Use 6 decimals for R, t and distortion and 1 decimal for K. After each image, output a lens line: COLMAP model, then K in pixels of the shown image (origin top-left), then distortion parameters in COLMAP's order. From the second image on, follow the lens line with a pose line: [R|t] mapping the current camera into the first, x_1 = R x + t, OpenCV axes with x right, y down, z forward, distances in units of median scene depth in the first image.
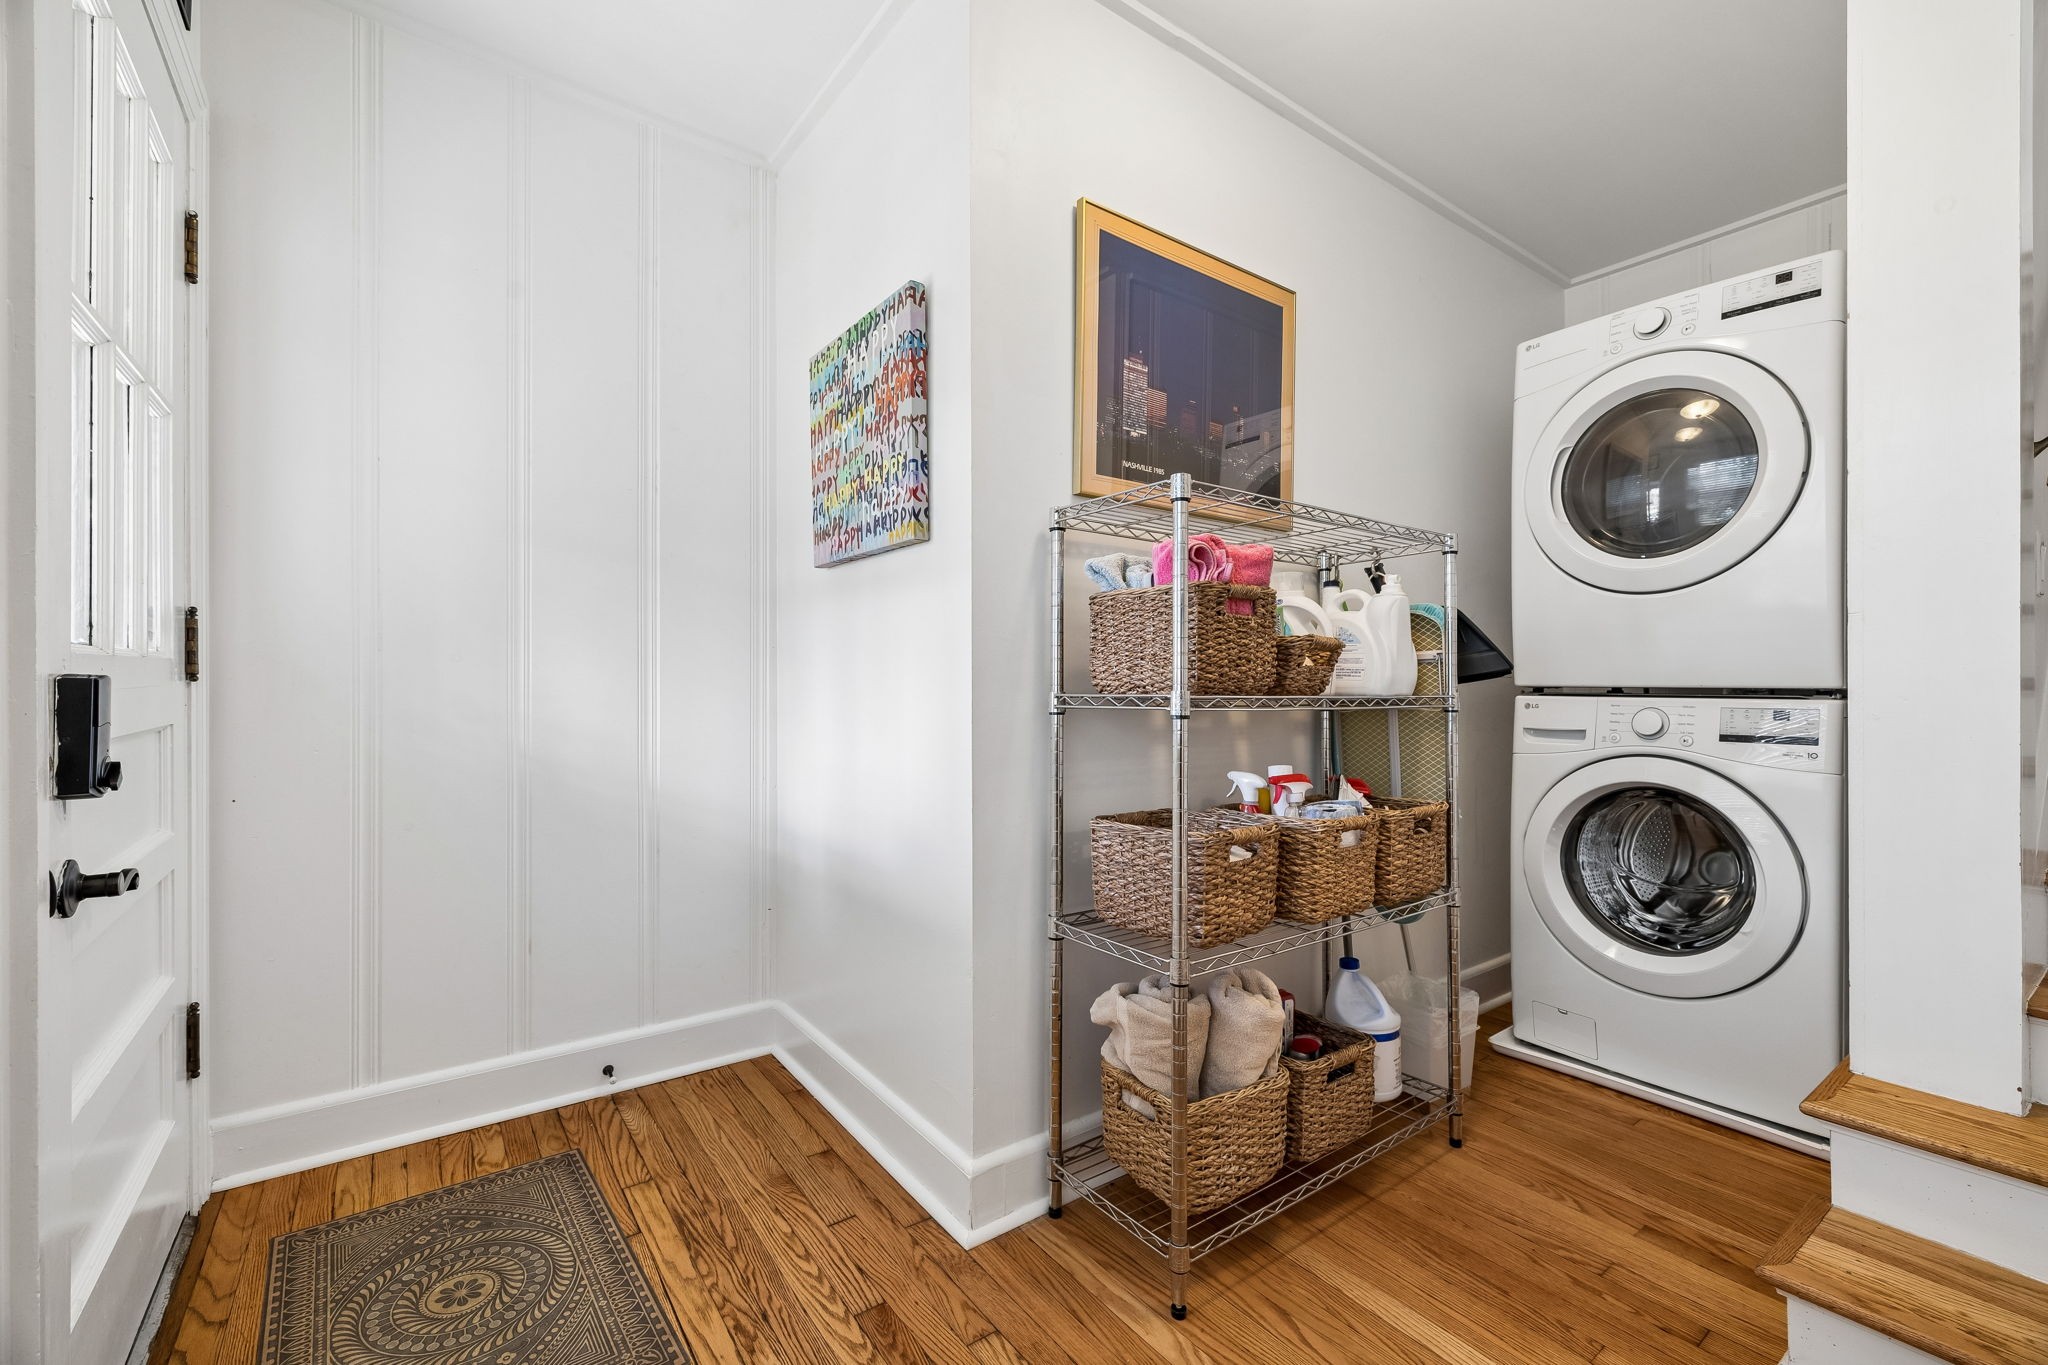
lens RADIAL K [[859.1, 0, 1024.1], [0, 859.1, 683.2], [0, 0, 1]] dist [0.002250, 0.000399]
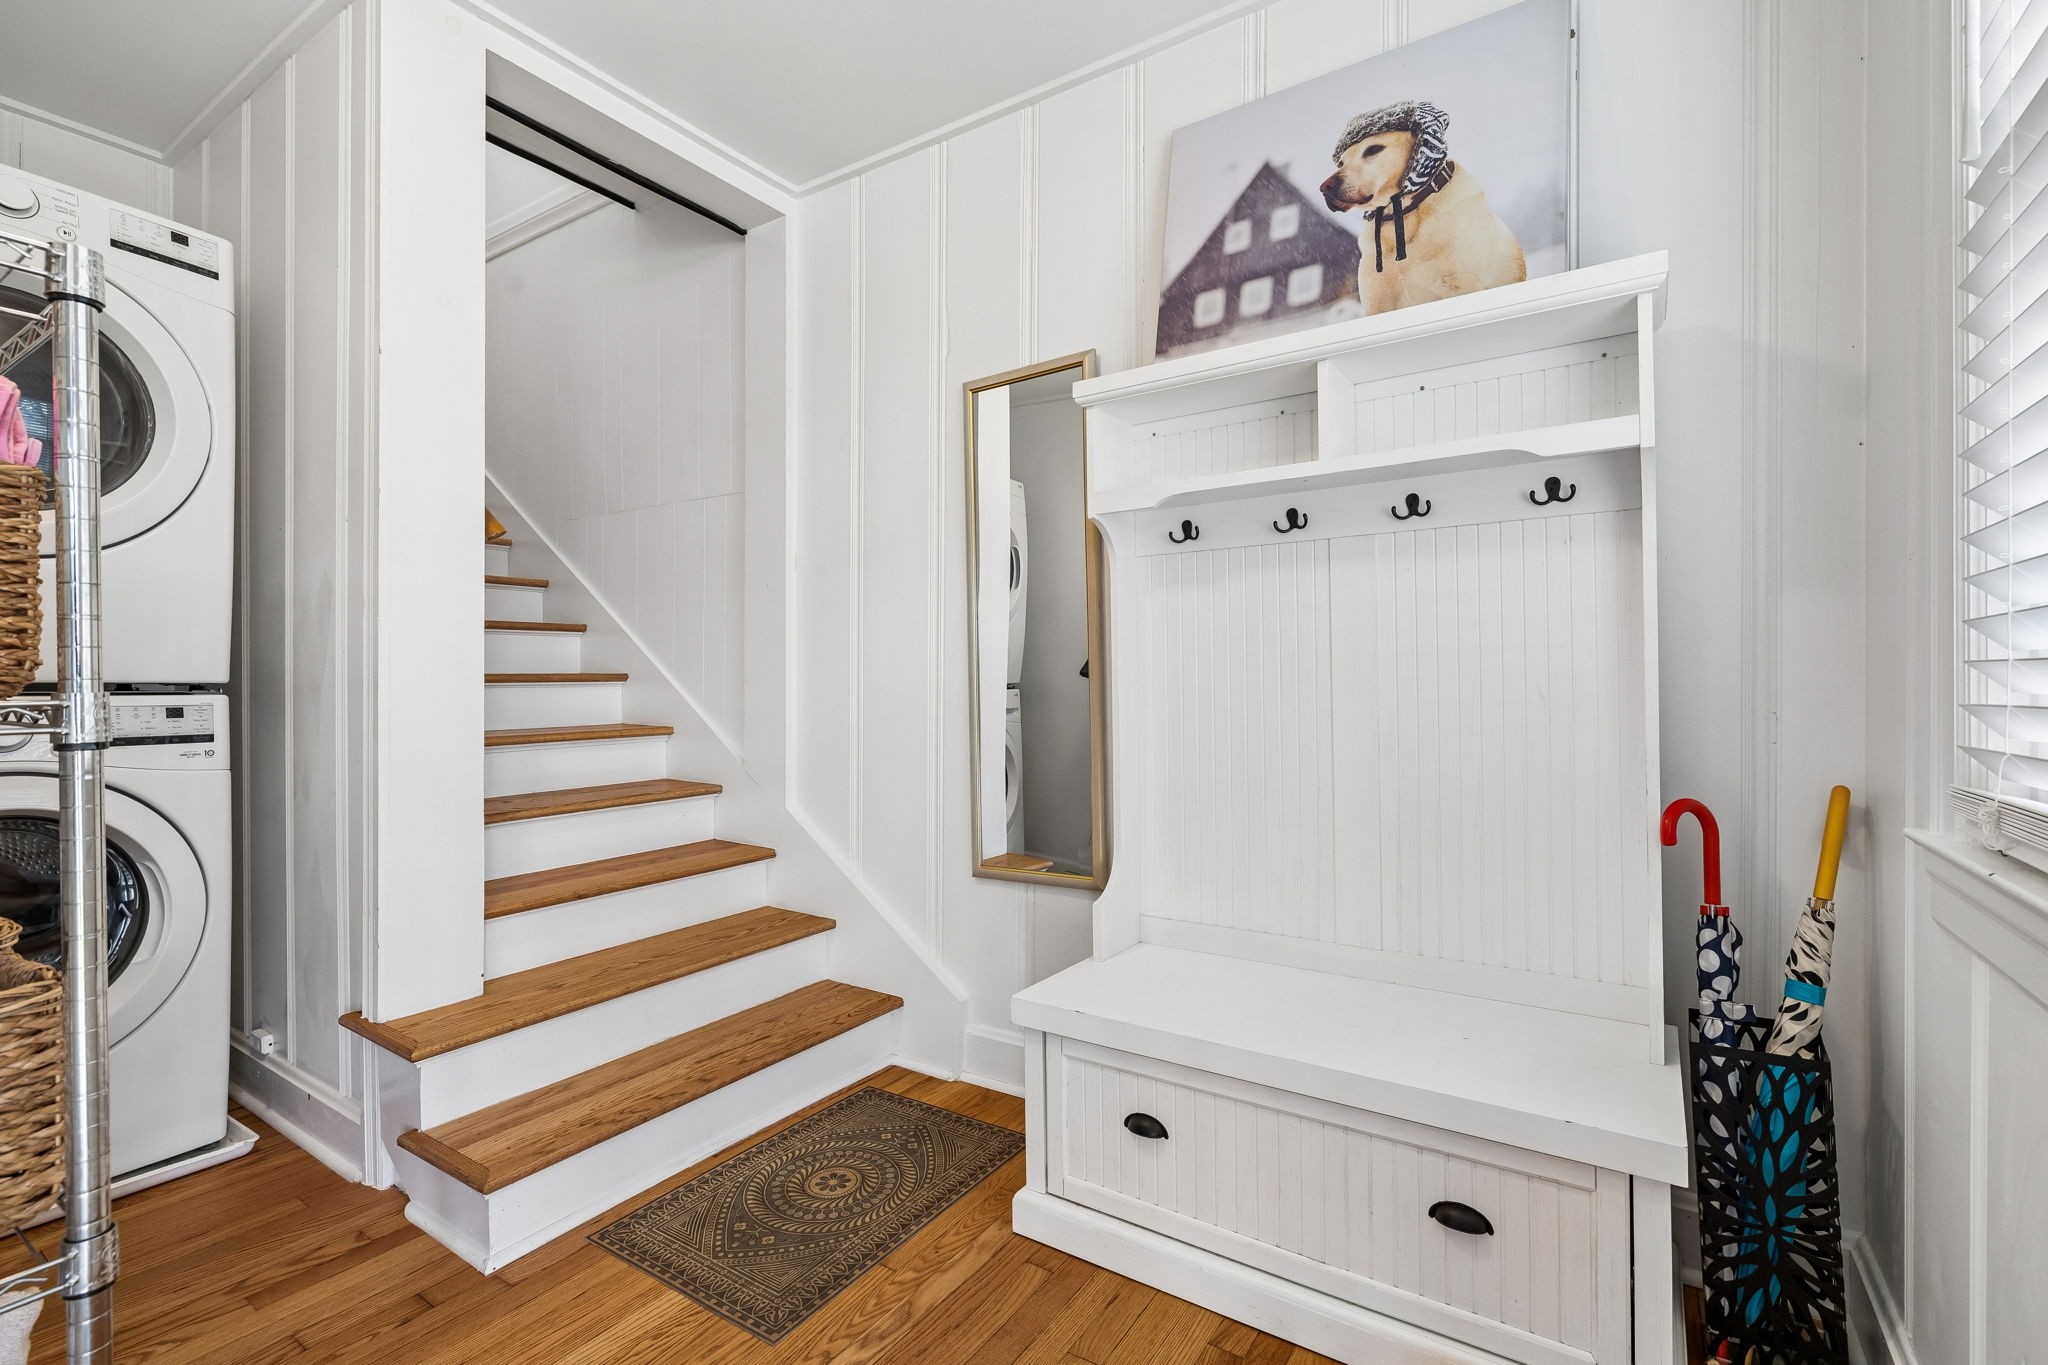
lens RADIAL K [[924.9, 0, 1024.5], [0, 924.9, 680.8], [0, 0, 1]] dist [-0.001432, -0.000159]
pose [[-0.344366, -0.002802, 0.938831, -0.371803], [0.000038, 0.999996, 0.002999, 0.000557], [-0.938836, 0.001069, -0.344364, 0.504231]]
